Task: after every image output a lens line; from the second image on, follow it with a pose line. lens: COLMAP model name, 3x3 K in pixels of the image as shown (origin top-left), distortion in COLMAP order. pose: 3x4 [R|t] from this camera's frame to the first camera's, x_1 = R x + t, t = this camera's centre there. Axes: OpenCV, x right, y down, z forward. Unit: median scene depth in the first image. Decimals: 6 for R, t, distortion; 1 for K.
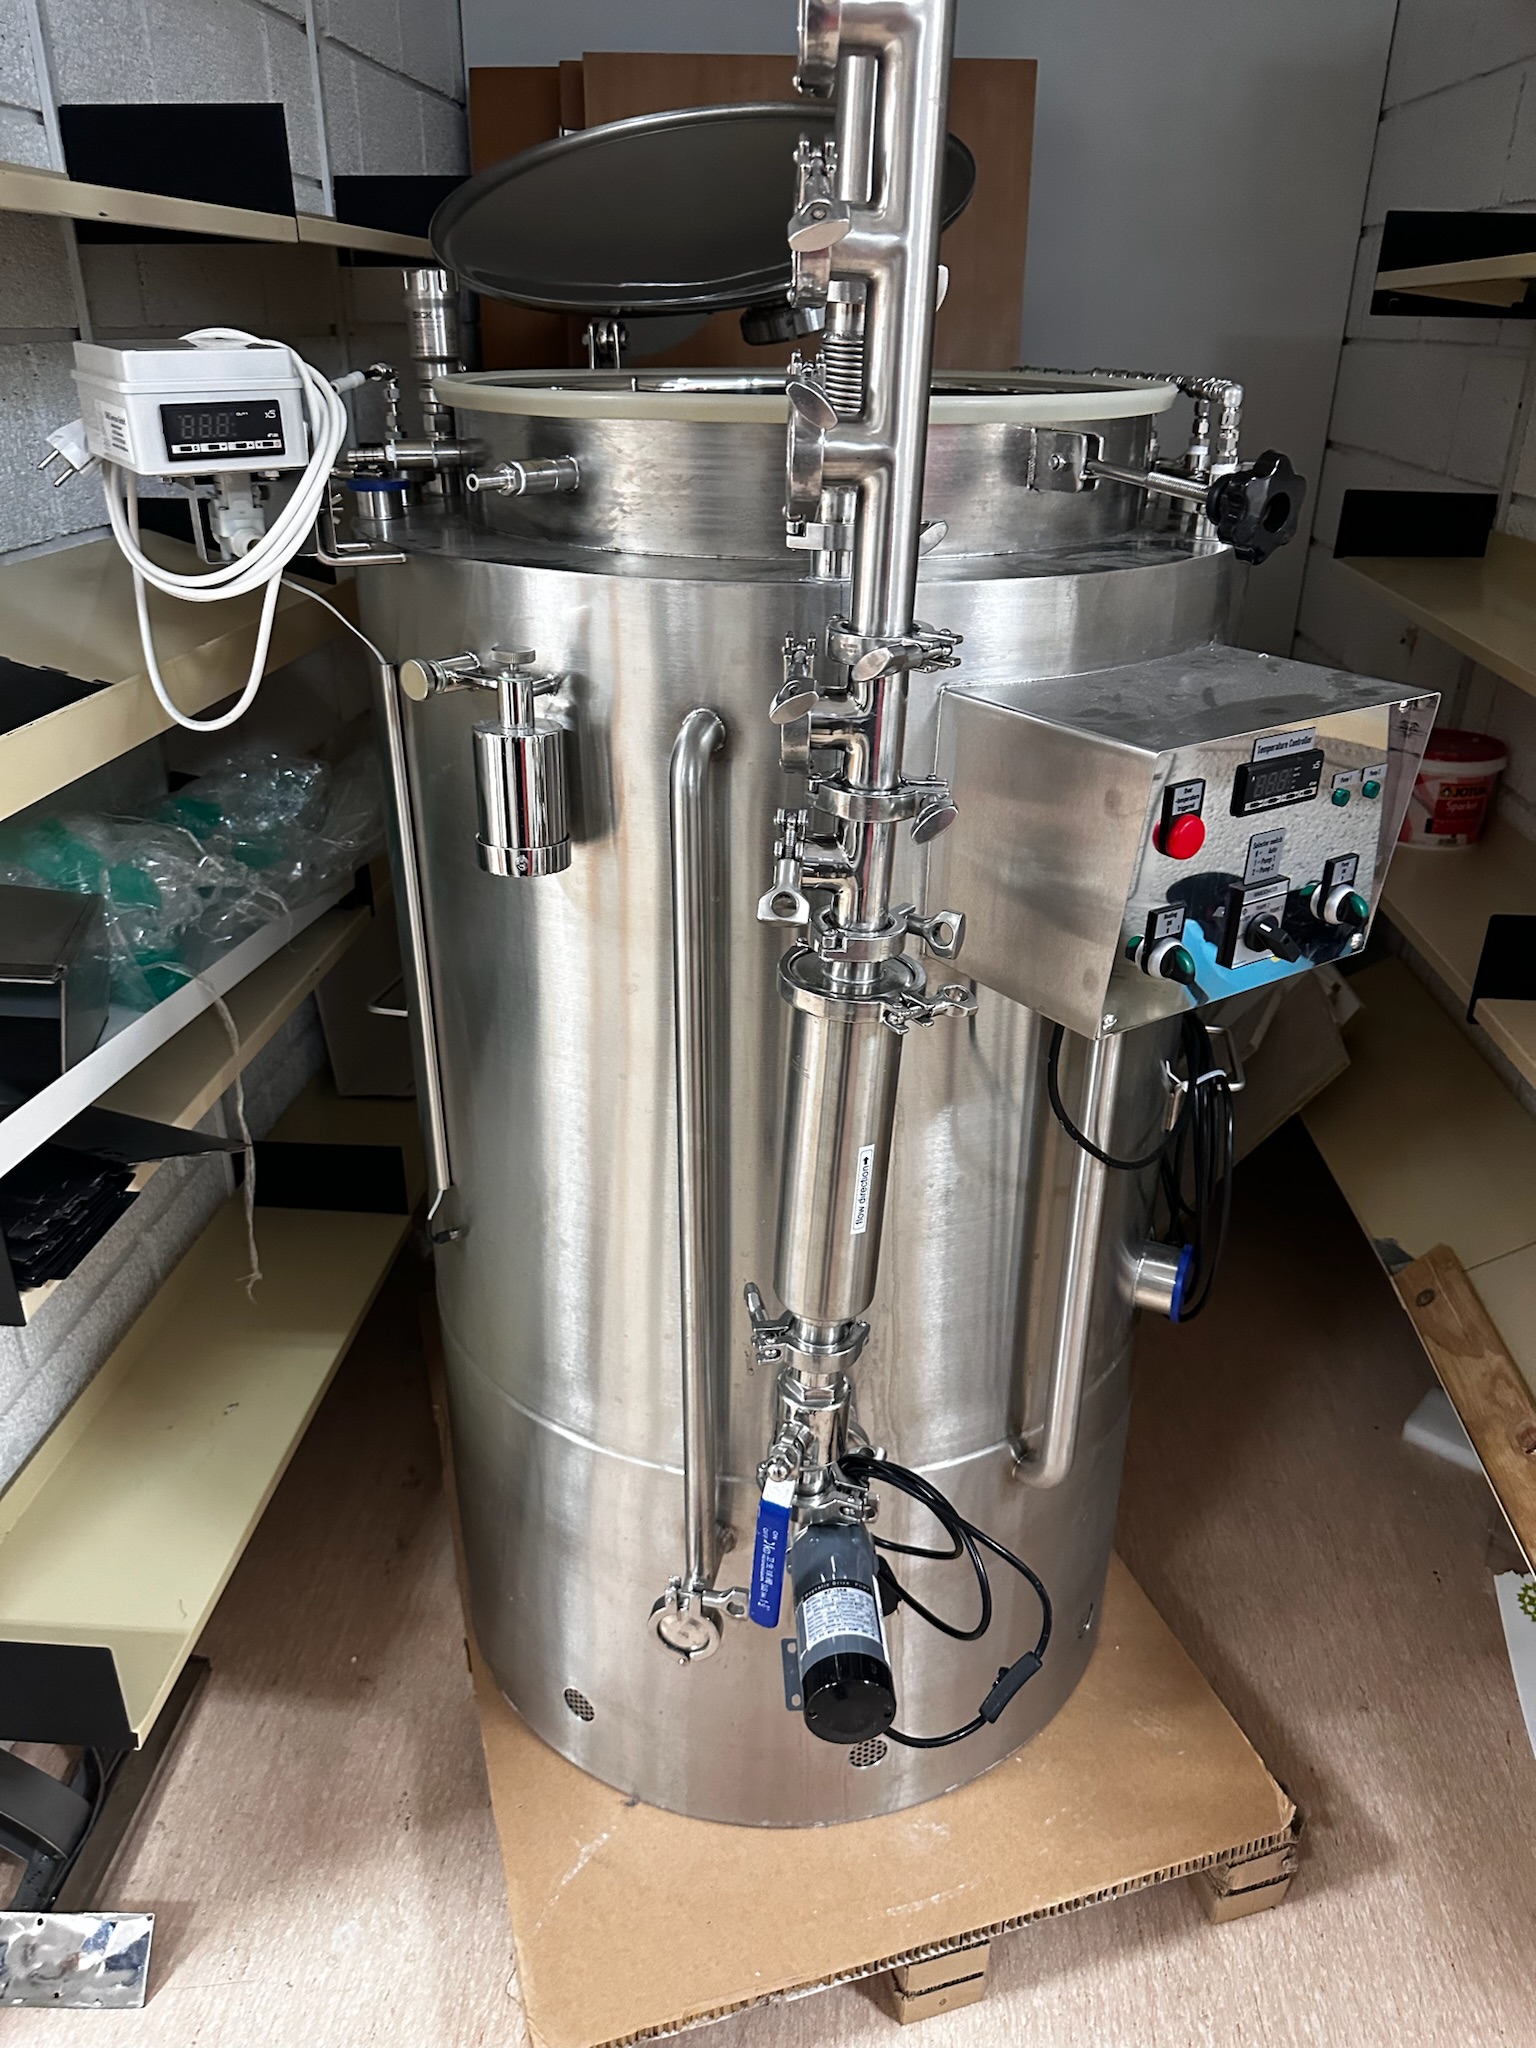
lens RADIAL K [[1466.2, 0, 772.5], [0, 1466.2, 1024.4], [0, 0, 1]] dist [0.024364, -0.043176]
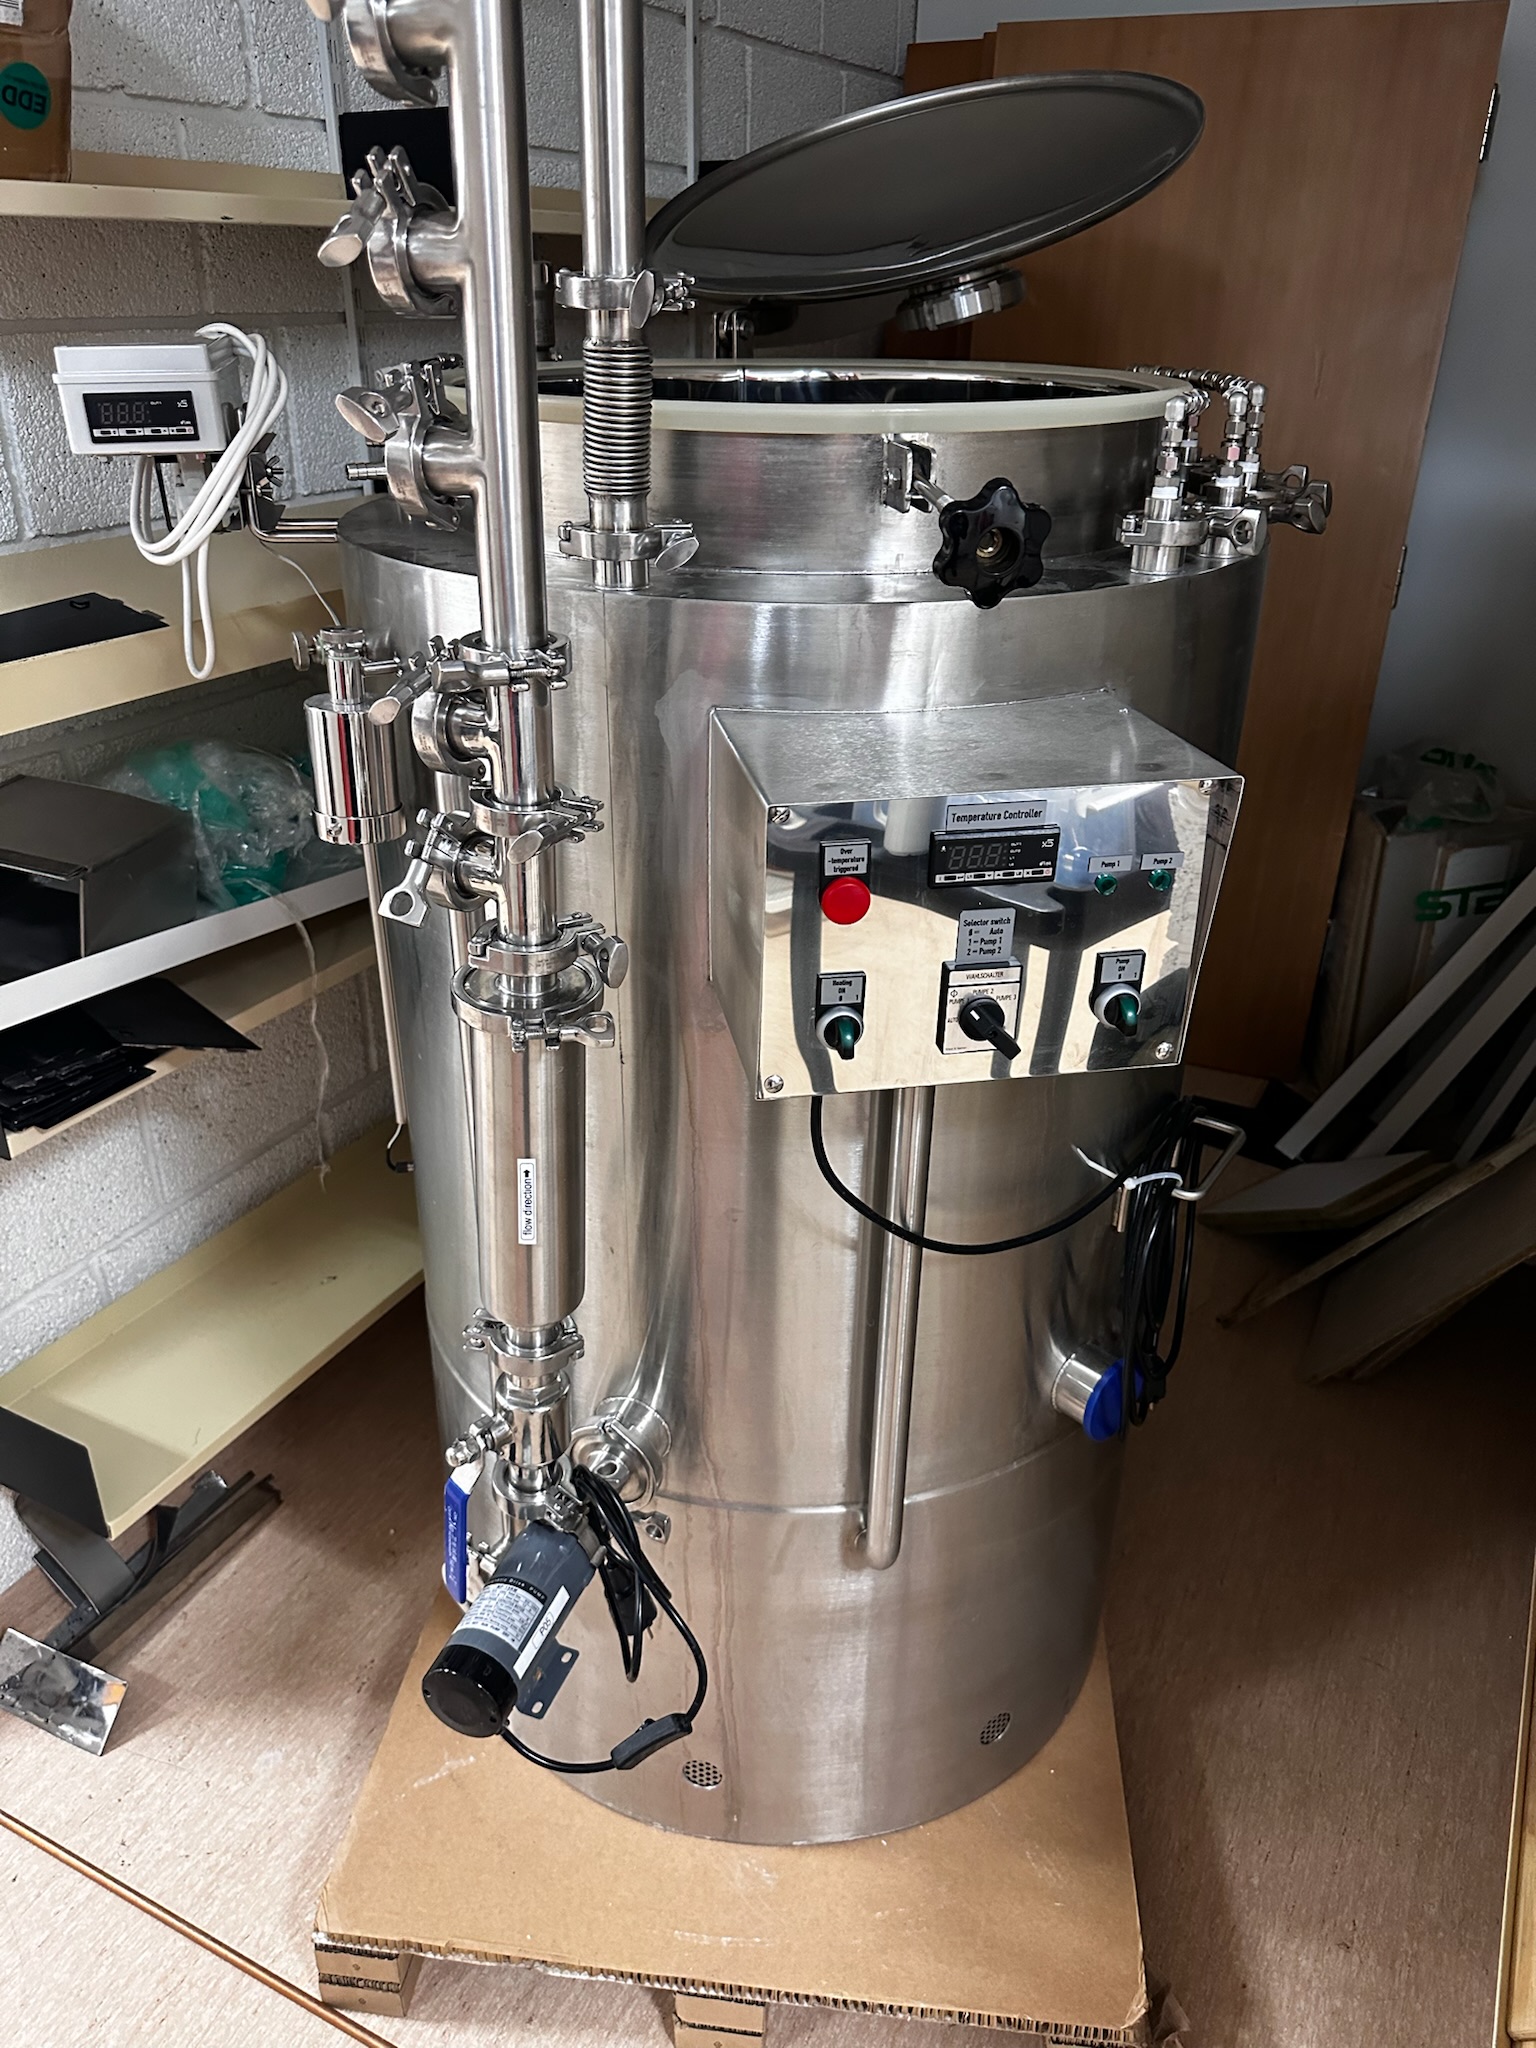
lens RADIAL K [[1466.2, 0, 753.8], [0, 1466.2, 1017.3], [0, 0, 1]] dist [0.024364, -0.043176]
pose [[0.914585, 0.179961, -0.362144, 0.373062], [-0.174666, 0.983476, 0.047606, -0.058411], [0.364728, 0.019714, 0.930906, 0.086615]]
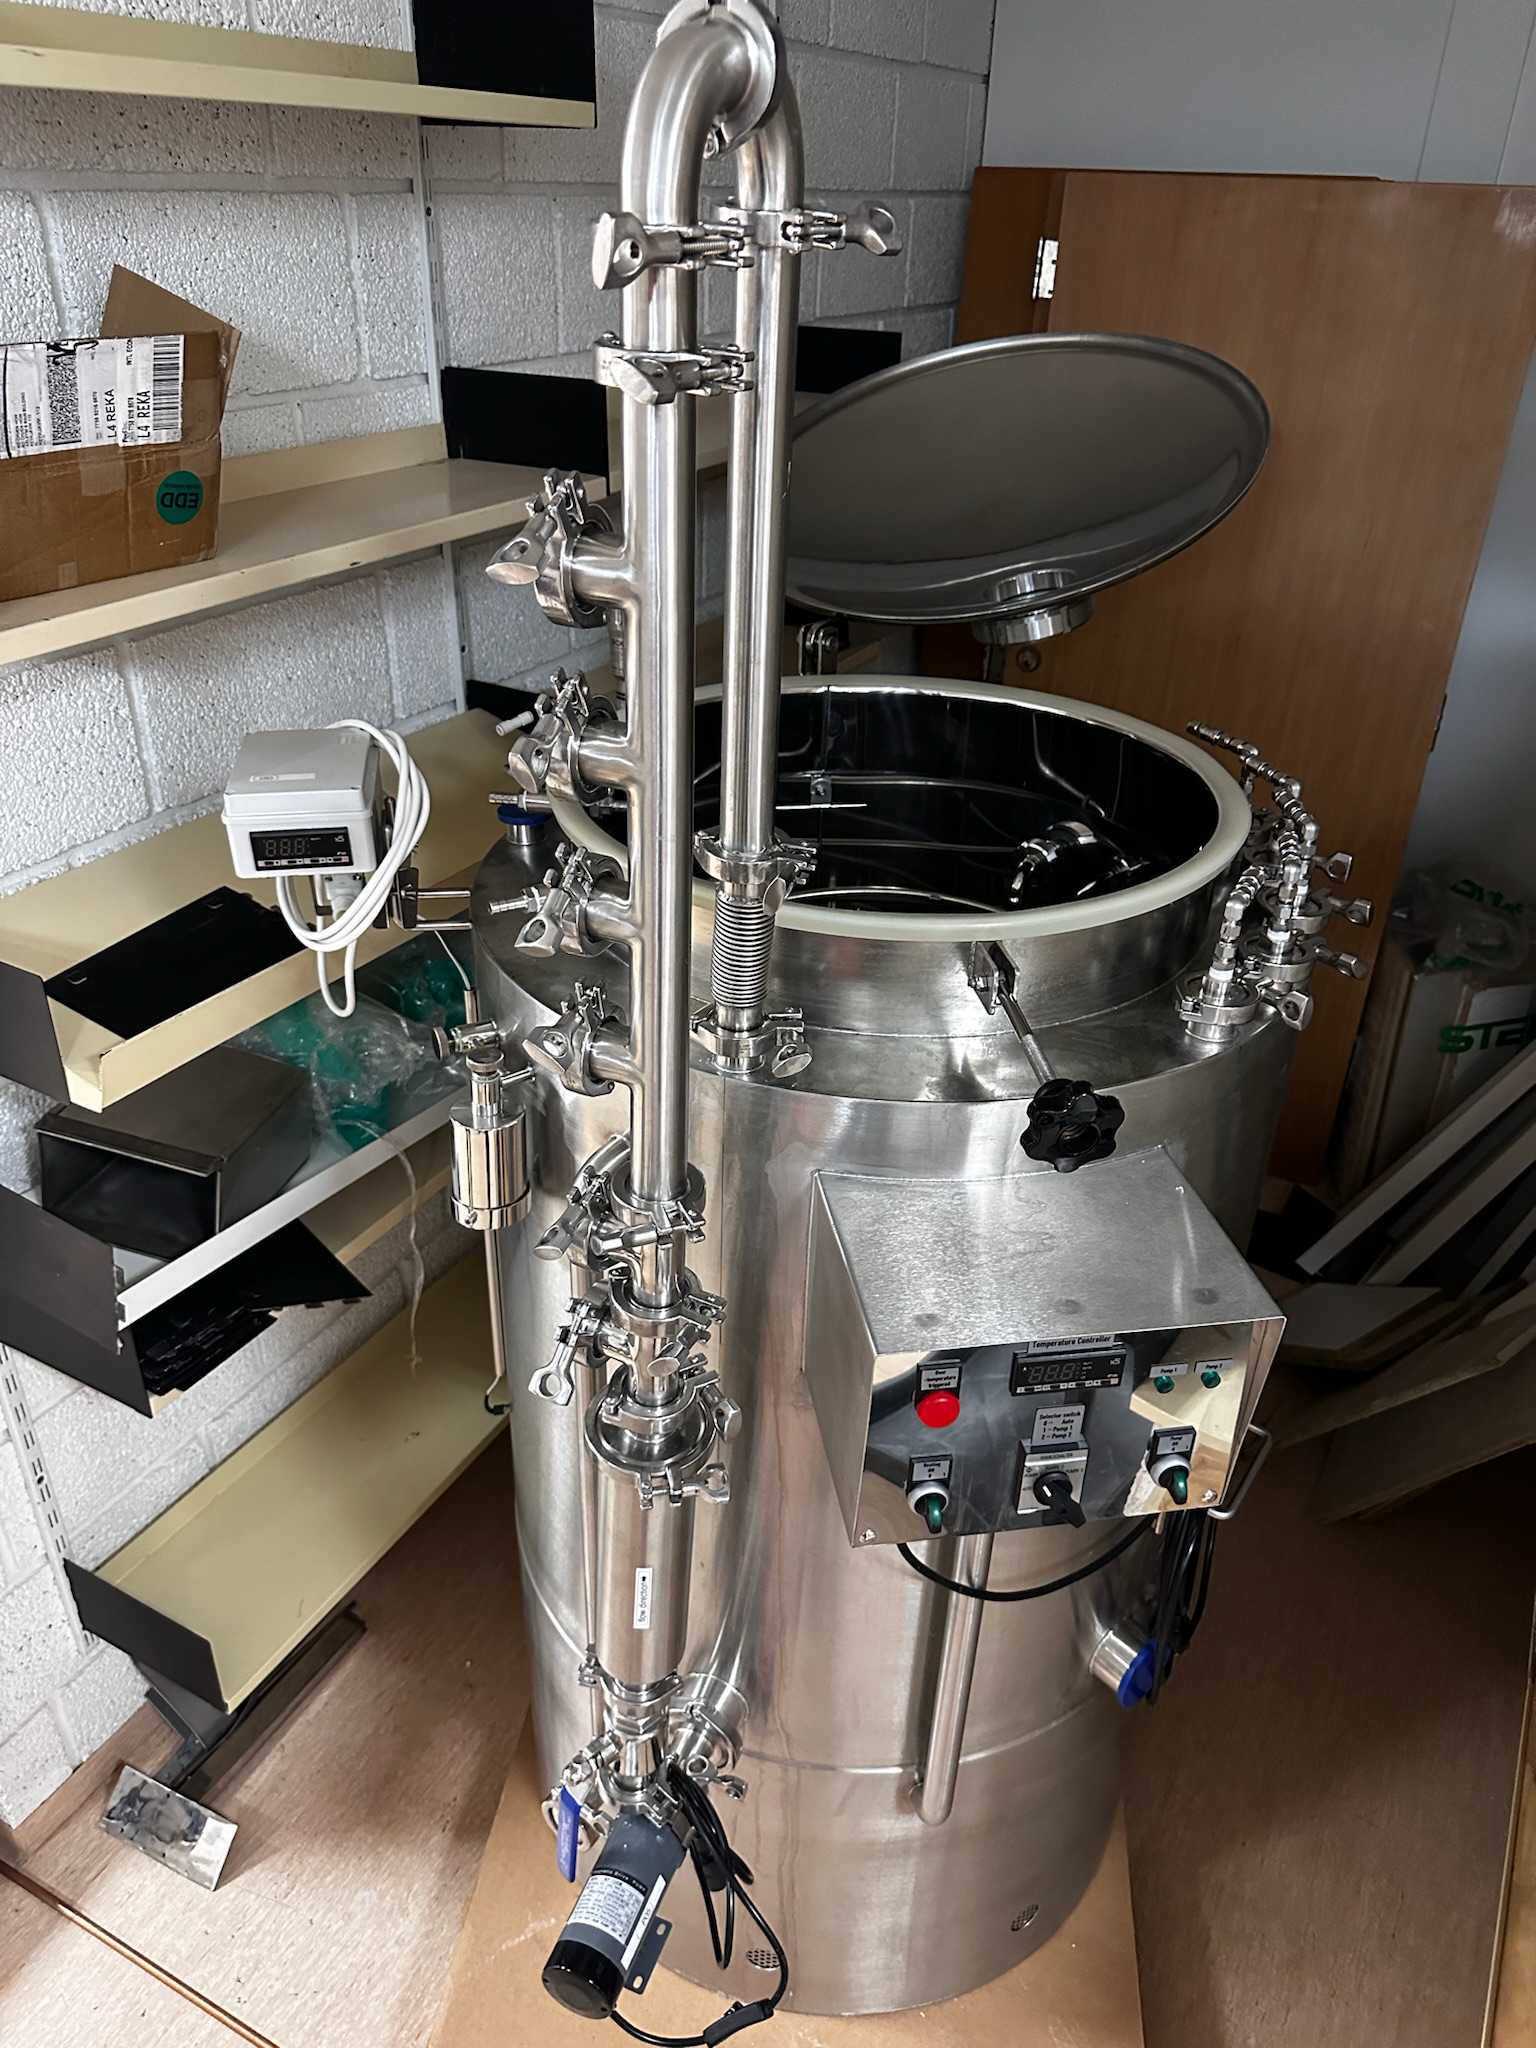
lens RADIAL K [[1466.2, 0, 764.9], [0, 1466.2, 1012.3], [0, 0, 1]] dist [0.024364, -0.043176]
pose [[0.907997, 0.217804, -0.357914, 0.315378], [-0.195997, 0.975834, 0.096605, -0.316223], [0.370305, -0.017567, 0.928744, -0.014379]]
